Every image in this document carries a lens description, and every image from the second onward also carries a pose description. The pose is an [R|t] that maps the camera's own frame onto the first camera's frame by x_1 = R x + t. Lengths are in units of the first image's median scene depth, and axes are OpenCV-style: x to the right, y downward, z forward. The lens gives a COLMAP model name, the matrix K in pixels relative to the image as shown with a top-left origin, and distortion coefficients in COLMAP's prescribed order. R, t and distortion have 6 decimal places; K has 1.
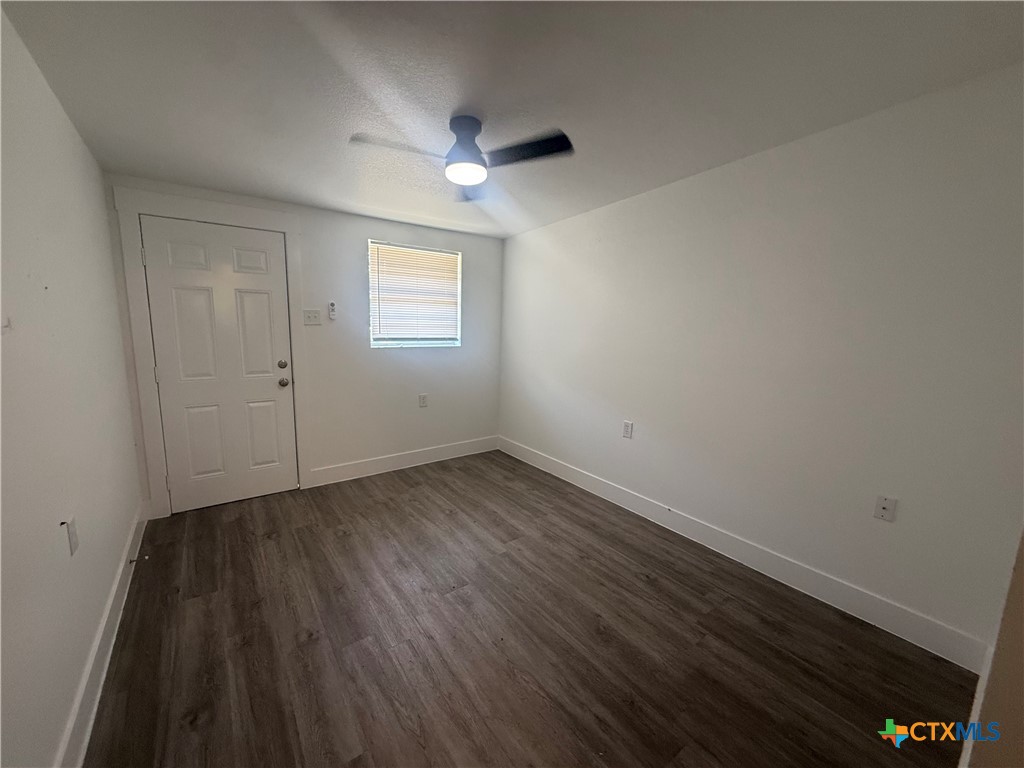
lens RADIAL K [[406.7, 0, 510.4], [0, 406.7, 384.9], [0, 0, 1]] dist [-0.000732, 0.000025]
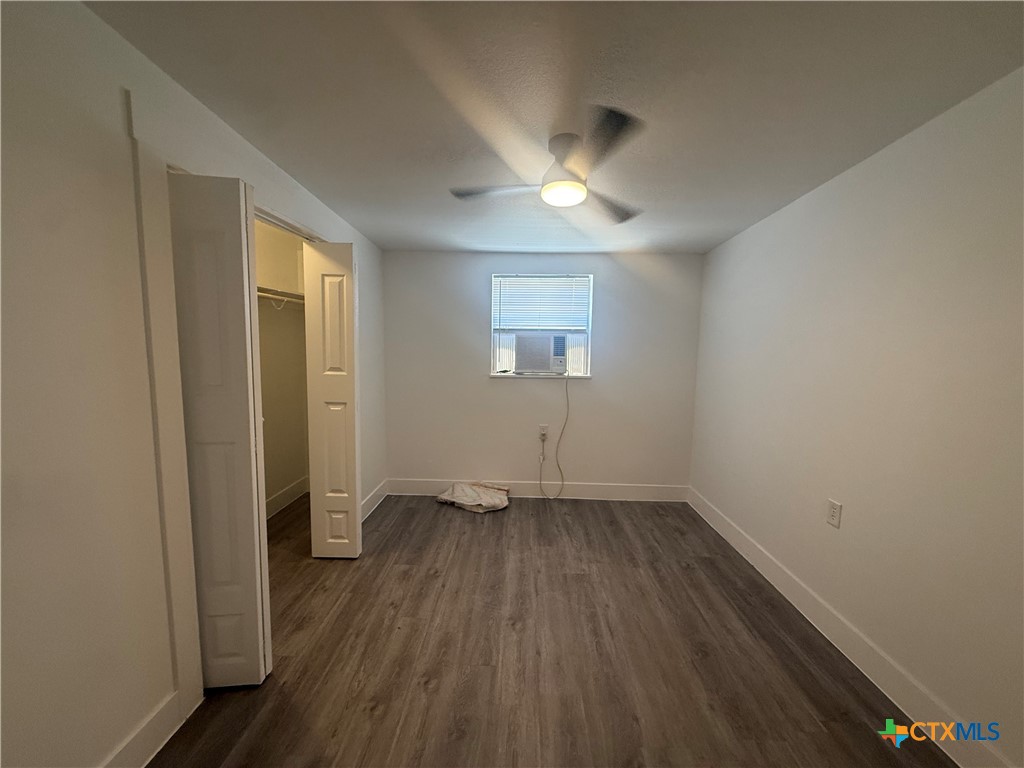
lens RADIAL K [[406.7, 0, 510.4], [0, 406.7, 384.9], [0, 0, 1]] dist [-0.000732, 0.000025]
pose [[0.786049, 0.043720, -0.616616, 0.289038], [-0.086723, 0.995430, -0.039974, -0.023714], [0.612050, 0.084897, 0.786249, 0.170514]]
